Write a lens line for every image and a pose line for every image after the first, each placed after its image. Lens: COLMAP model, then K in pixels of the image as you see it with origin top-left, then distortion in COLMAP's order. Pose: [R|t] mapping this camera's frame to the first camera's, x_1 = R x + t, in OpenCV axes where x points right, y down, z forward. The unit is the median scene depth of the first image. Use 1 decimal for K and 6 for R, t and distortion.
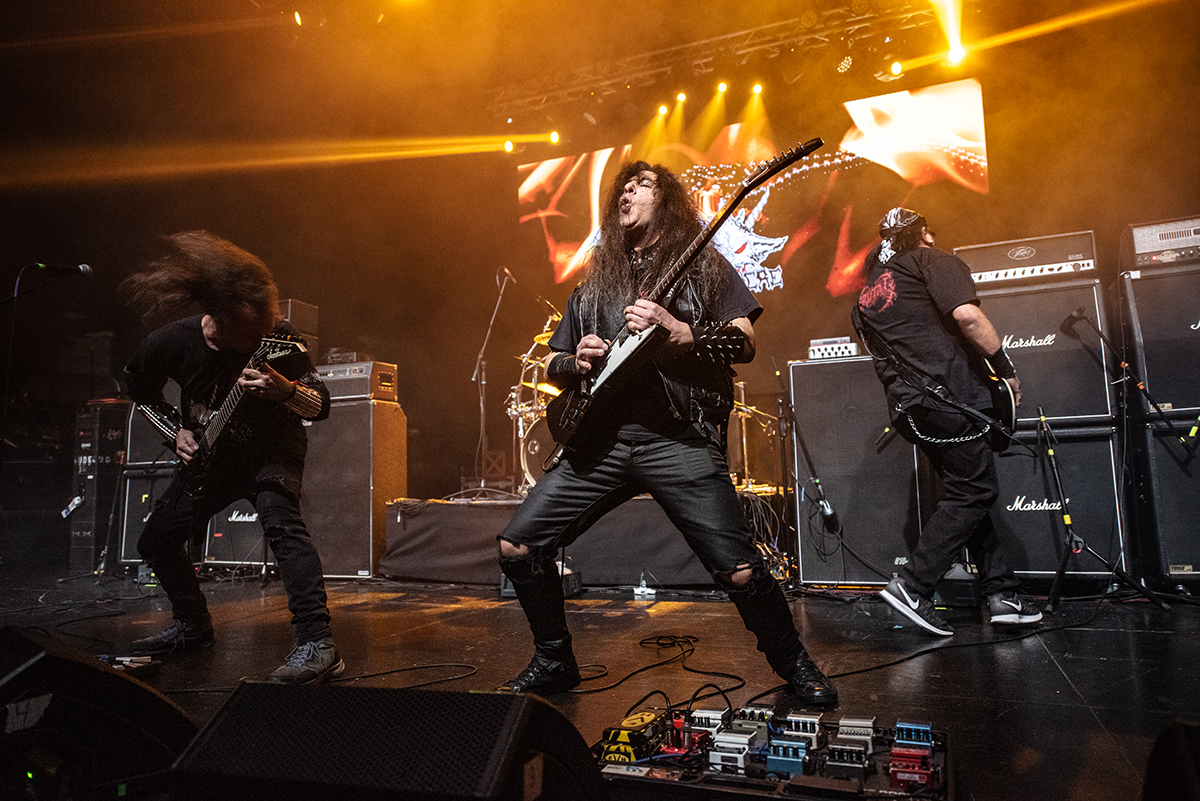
lens RADIAL K [[791.8, 0, 601.3], [0, 791.8, 406.5], [0, 0, 1]] dist [0.003686, -0.004048]
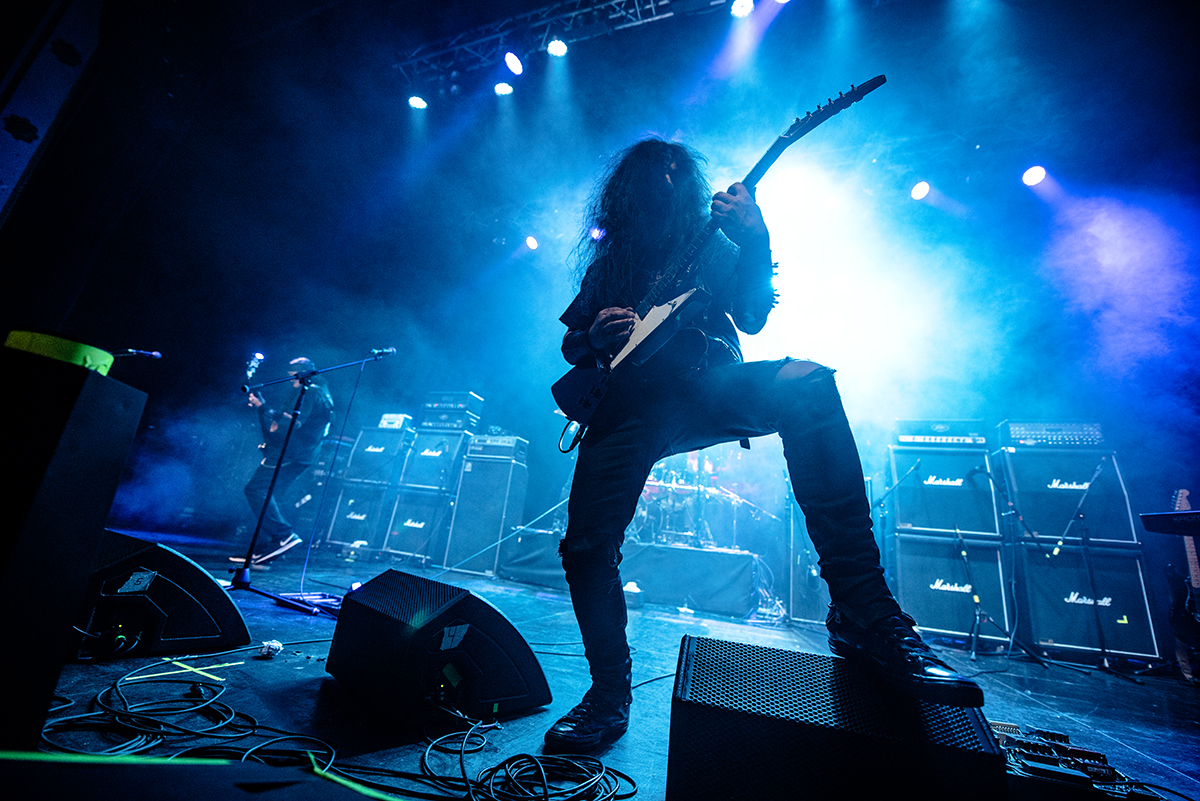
lens RADIAL K [[477.4, 0, 603.3], [0, 477.4, 405.7], [0, 0, 1]] dist [-0.019161, -0.001172]
pose [[0.989235, 0.146223, 0.005770, -0.176413], [-0.142898, 0.973738, -0.177240, 0.036786], [-0.031535, 0.174508, 0.984151, 0.042983]]
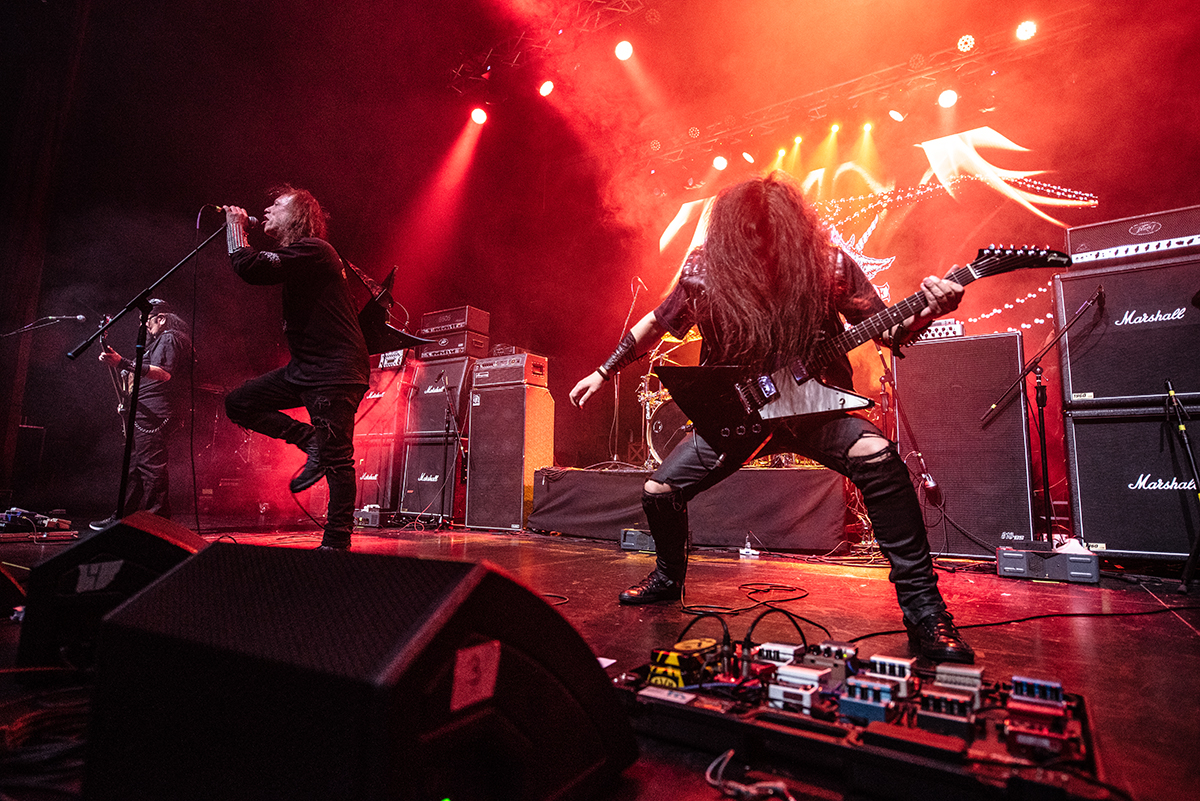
lens RADIAL K [[629.4, 0, 600.3], [0, 629.4, 405.4], [0, 0, 1]] dist [-0.008374, 0.000530]
pose [[0.977976, 0.014591, -0.208205, 0.033346], [-0.018999, 0.999635, -0.019185, 0.053642], [0.207849, 0.022718, 0.977897, 0.104408]]
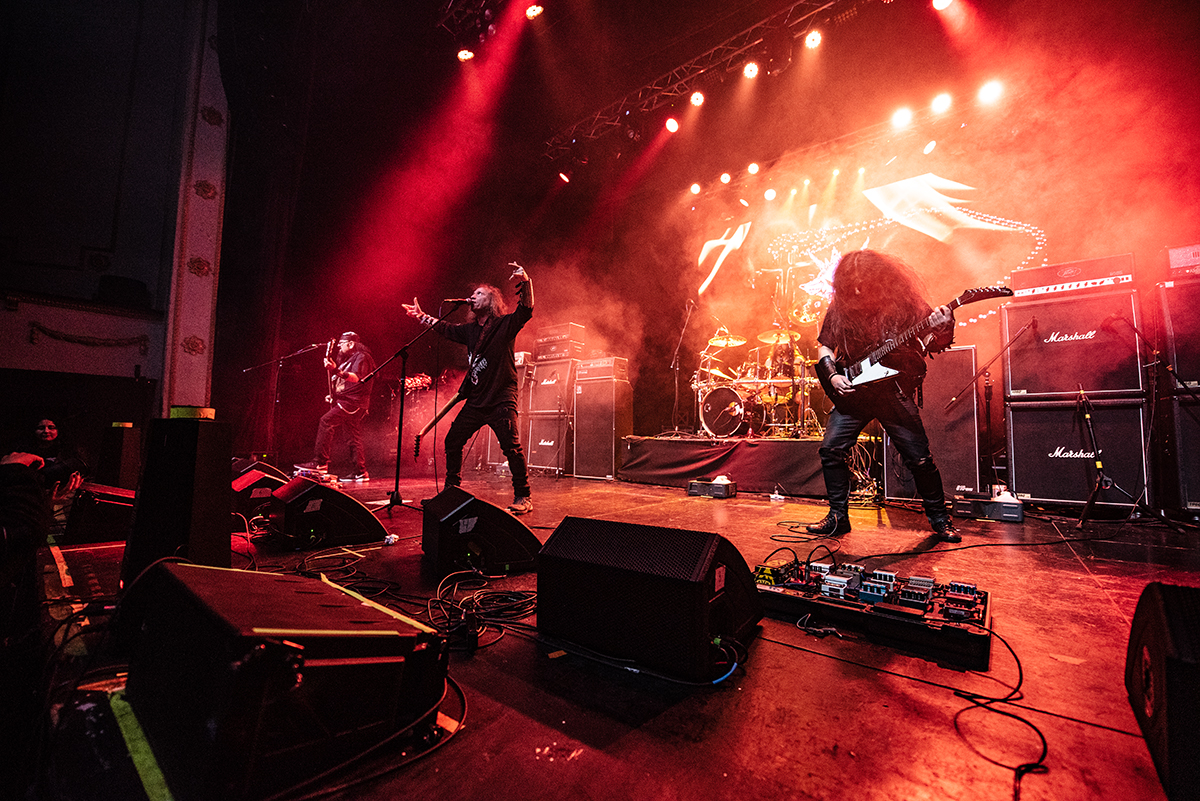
lens RADIAL K [[477.4, 0, 601.7], [0, 477.4, 408.0], [0, 0, 1]] dist [-0.019161, -0.001172]
pose [[0.956198, 0.016843, -0.292237, -0.007620], [-0.002600, 0.998793, 0.049057, 0.005036], [0.292710, -0.046148, 0.955087, -0.027664]]
